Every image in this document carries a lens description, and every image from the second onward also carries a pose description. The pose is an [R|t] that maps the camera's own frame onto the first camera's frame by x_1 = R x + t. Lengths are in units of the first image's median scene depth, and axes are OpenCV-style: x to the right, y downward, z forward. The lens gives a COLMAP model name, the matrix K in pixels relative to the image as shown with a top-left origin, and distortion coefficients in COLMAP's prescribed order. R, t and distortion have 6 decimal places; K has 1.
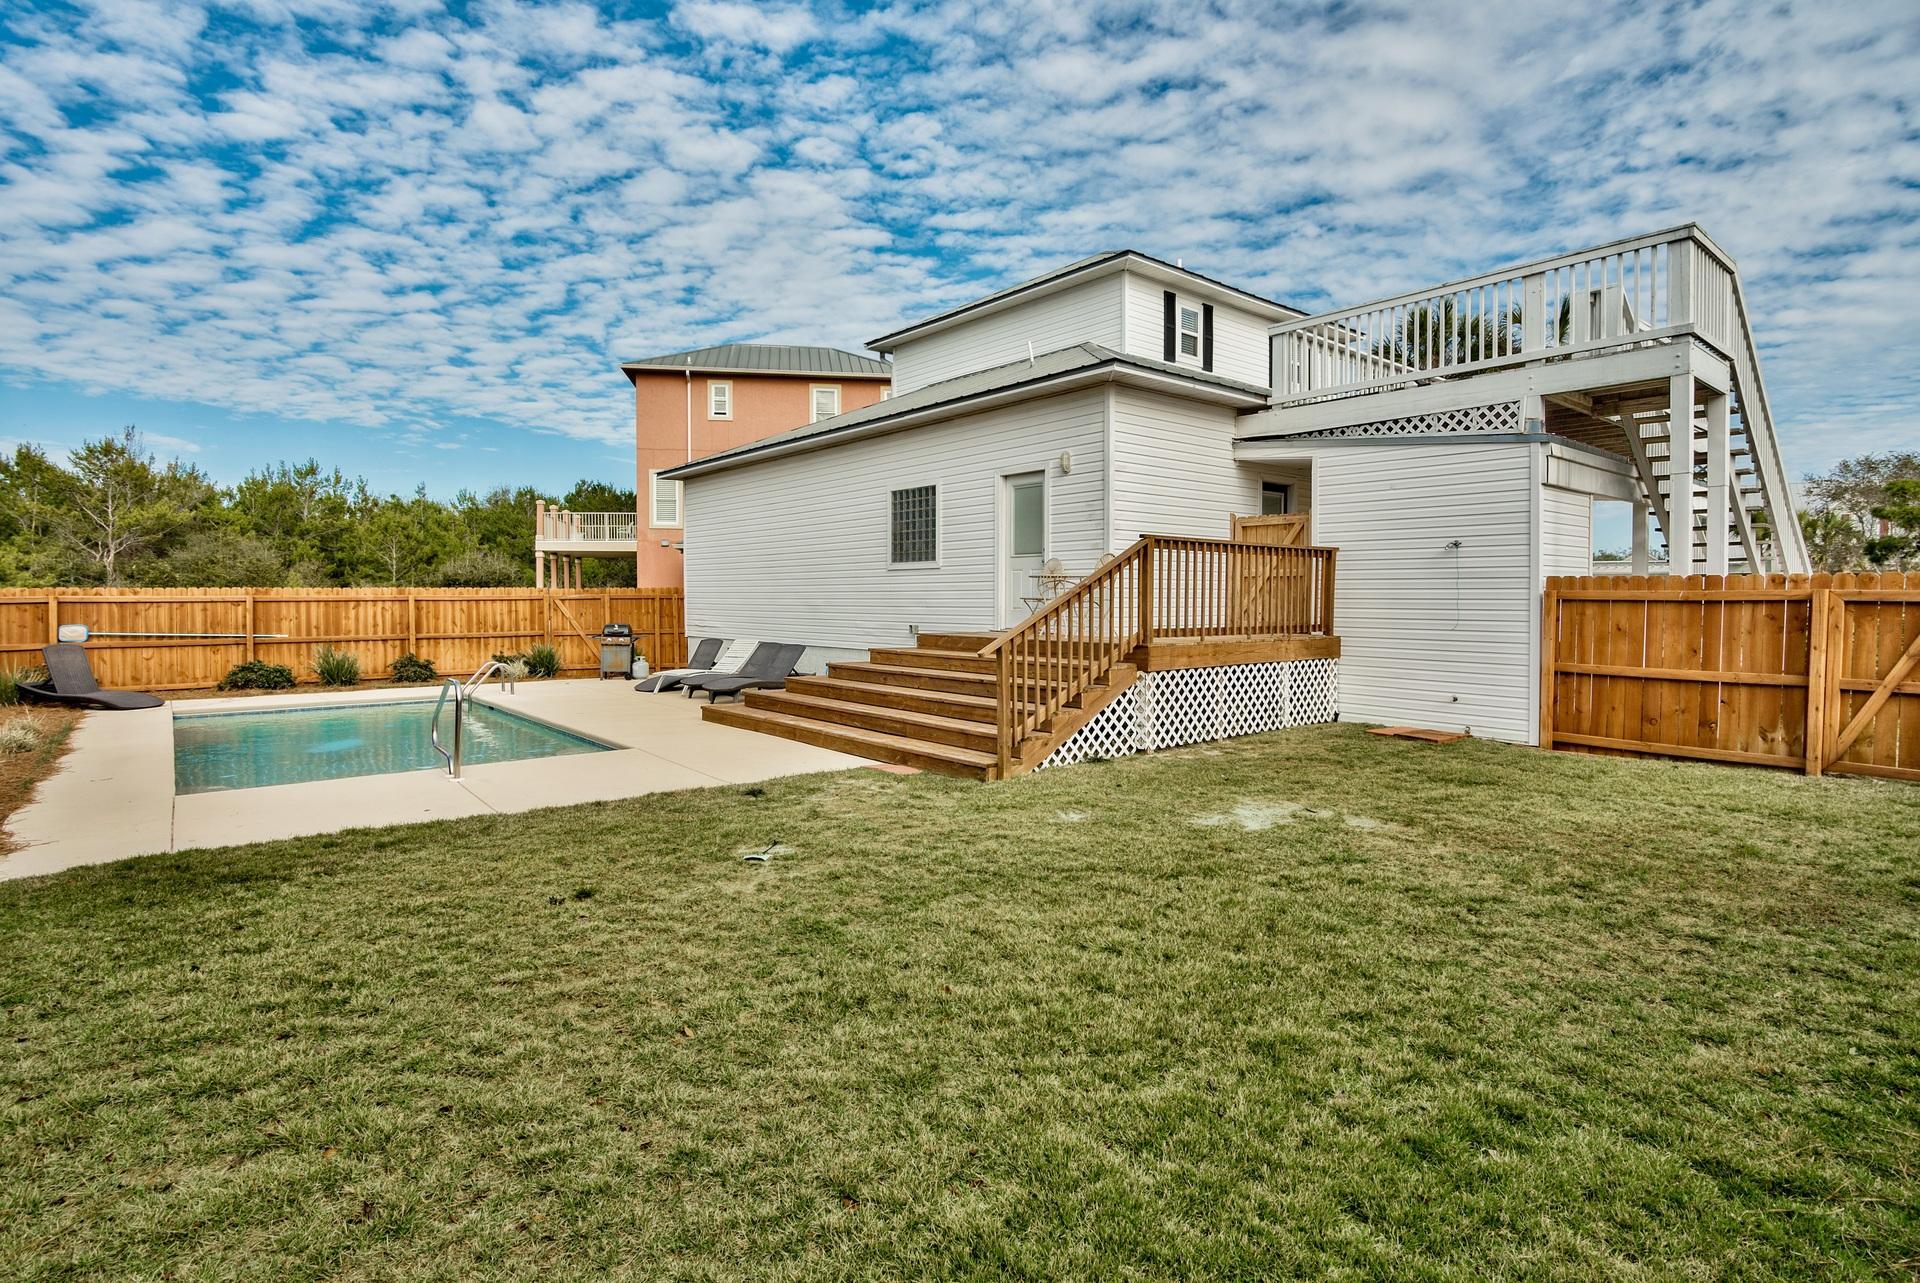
lens RADIAL K [[947.9, 0, 960.0], [0, 947.9, 641.5], [0, 0, 1]] dist [0.000006, 0.000802]
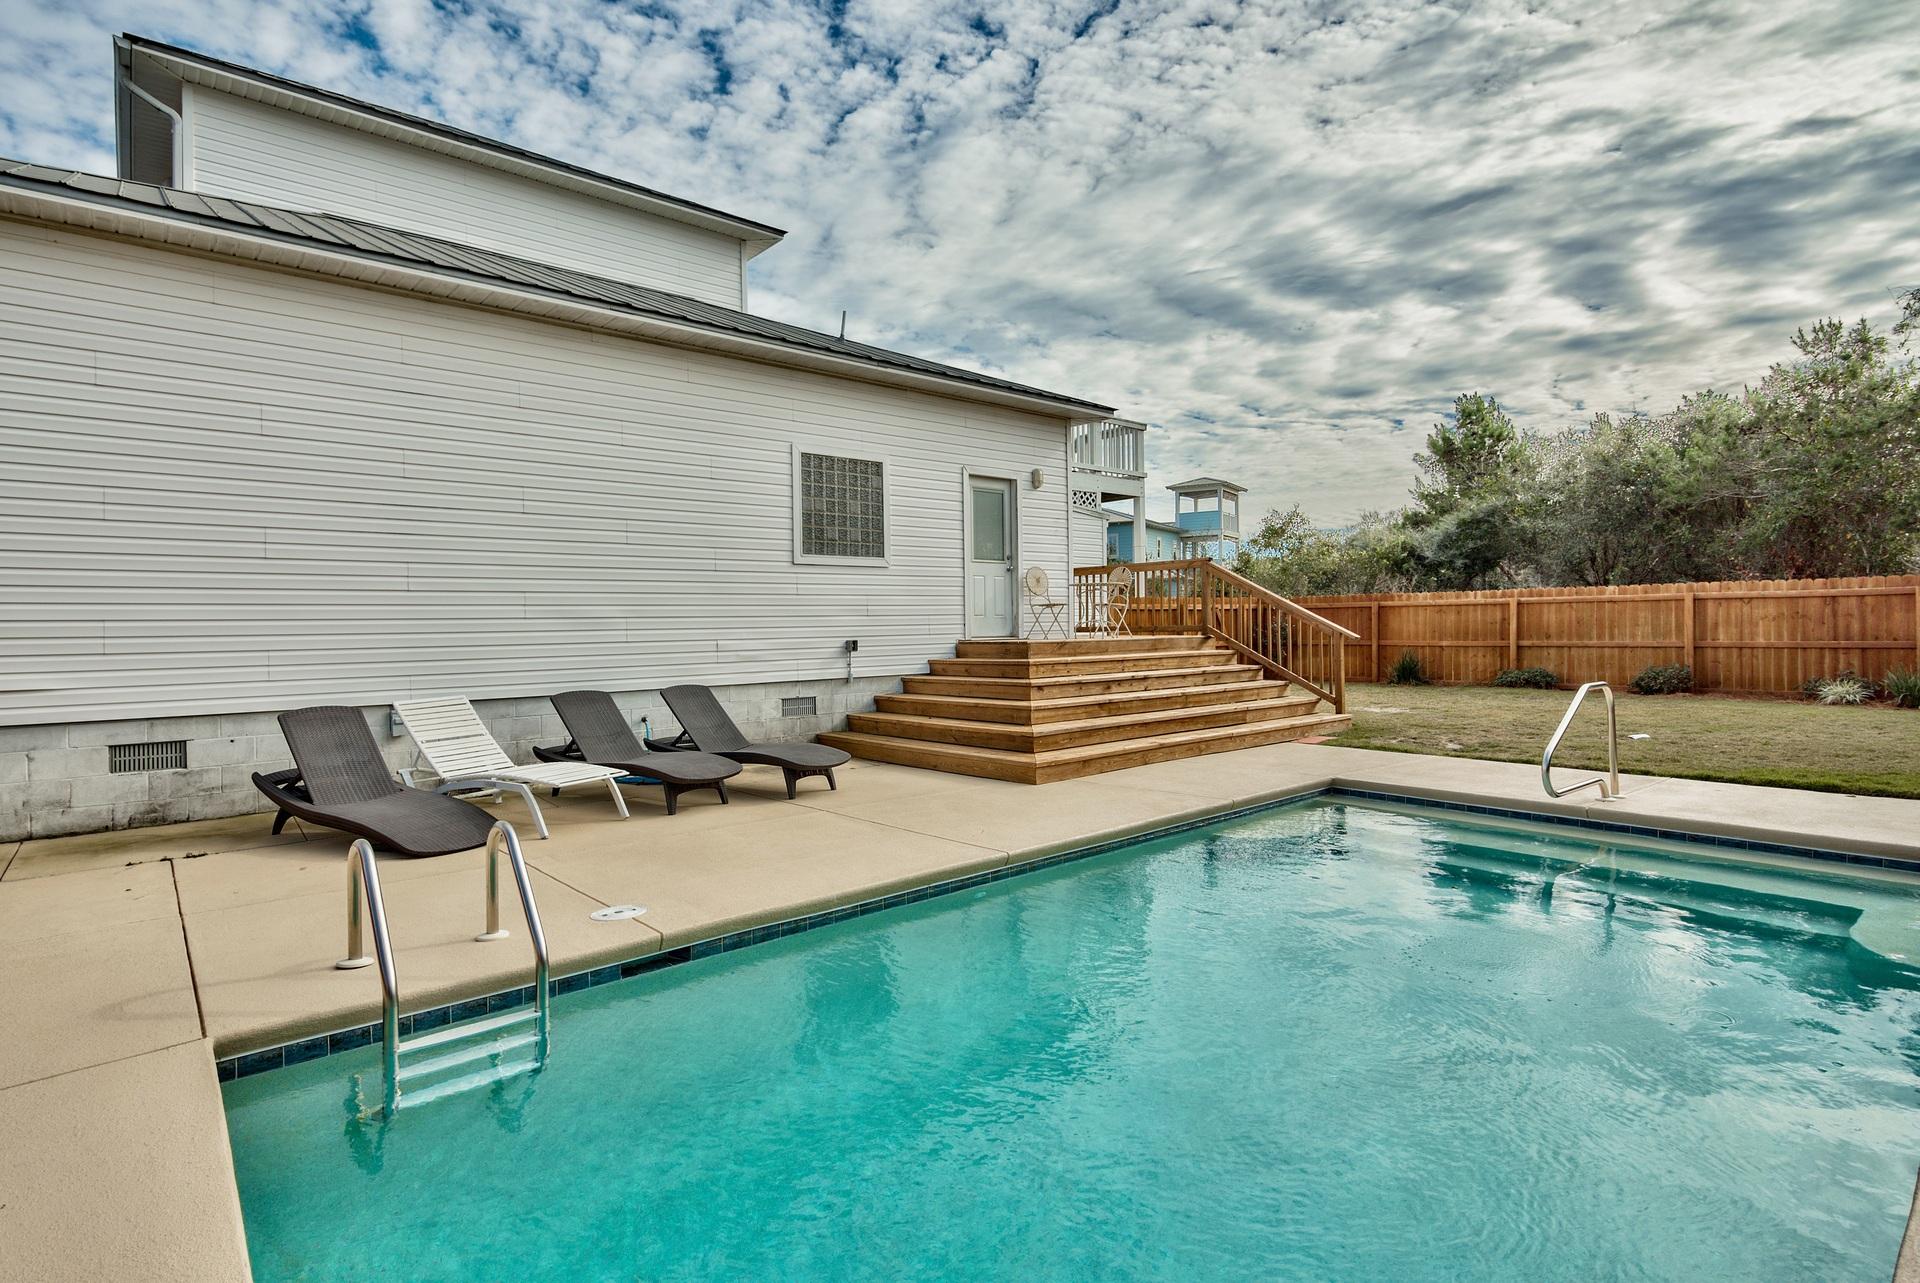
lens RADIAL K [[947.9, 0, 960.0], [0, 947.9, 641.5], [0, 0, 1]] dist [0.000006, 0.000802]
pose [[-0.015666, -0.031427, 0.999383, -0.824909], [0.044802, 0.998480, 0.032101, -0.037778], [-0.998873, 0.045277, -0.014234, 0.949197]]
